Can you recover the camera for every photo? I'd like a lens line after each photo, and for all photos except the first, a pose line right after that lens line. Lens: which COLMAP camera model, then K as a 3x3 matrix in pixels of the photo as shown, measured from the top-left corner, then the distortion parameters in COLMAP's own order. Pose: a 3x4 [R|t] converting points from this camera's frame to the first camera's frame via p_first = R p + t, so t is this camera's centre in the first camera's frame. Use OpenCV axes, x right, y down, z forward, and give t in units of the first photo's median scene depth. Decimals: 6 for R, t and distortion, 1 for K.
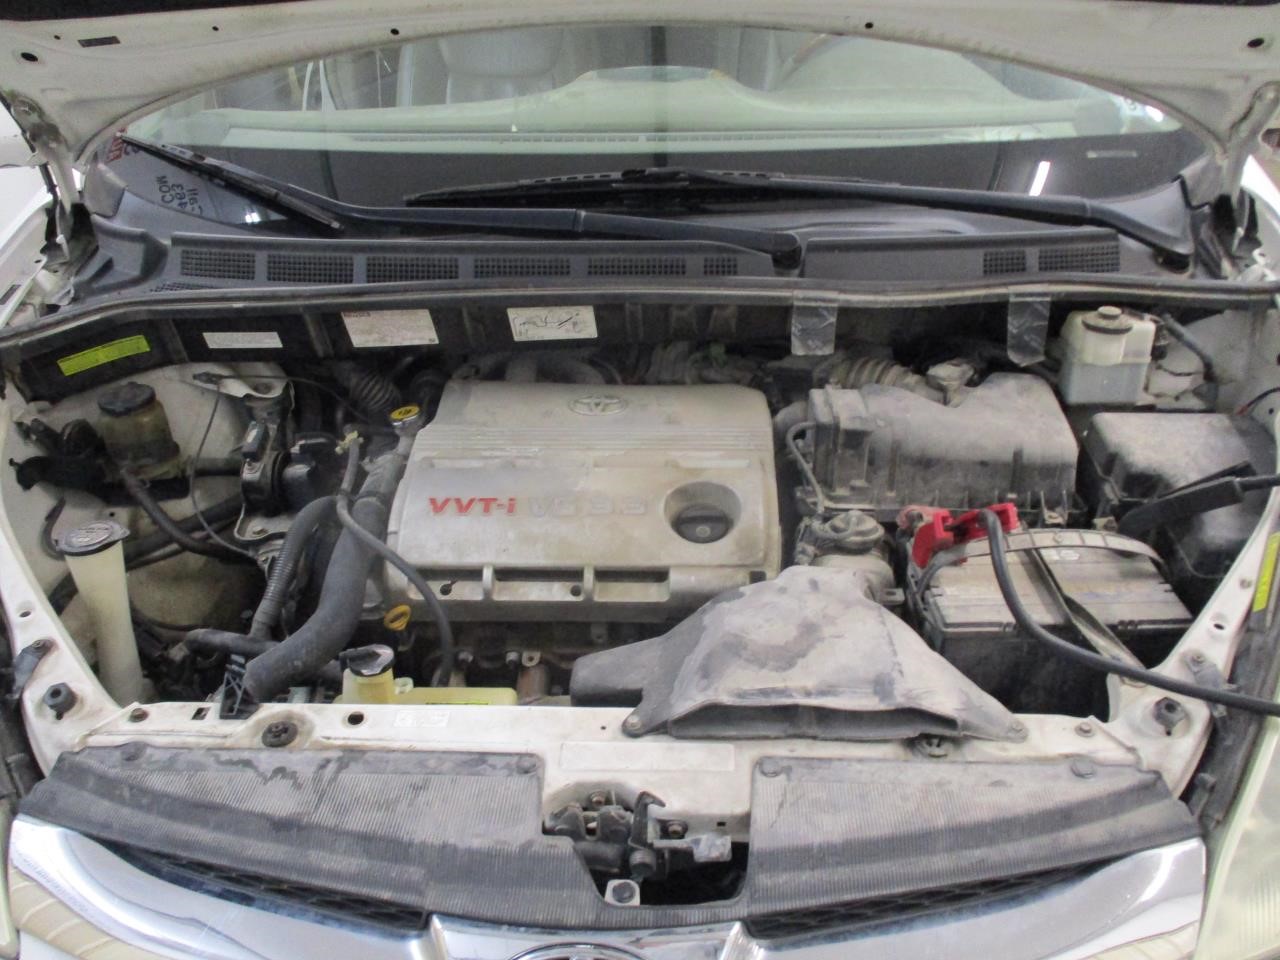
lens RADIAL K [[1066.5, 0, 640.0], [0, 1066.5, 480.0], [0, 0, 1]] dist [-0.047196, 0.016815]
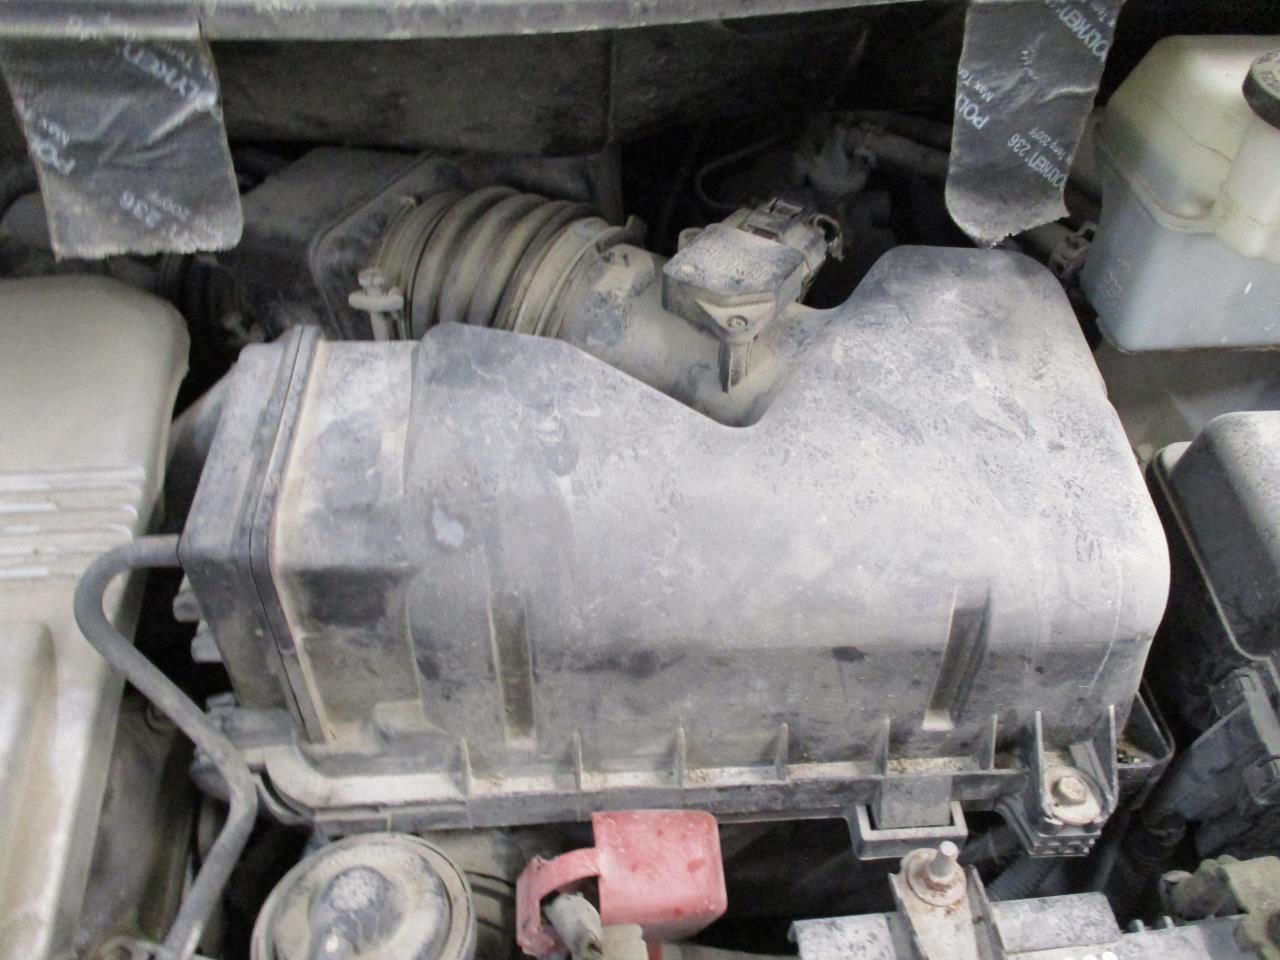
lens RADIAL K [[1066.5, 0, 640.0], [0, 1066.5, 480.0], [0, 0, 1]] dist [-0.047196, 0.016815]
pose [[0.992146, -0.055043, 0.112326, 0.239162], [0.021615, 0.959914, 0.279460, -0.131931], [-0.123206, -0.274837, 0.953564, 0.746009]]
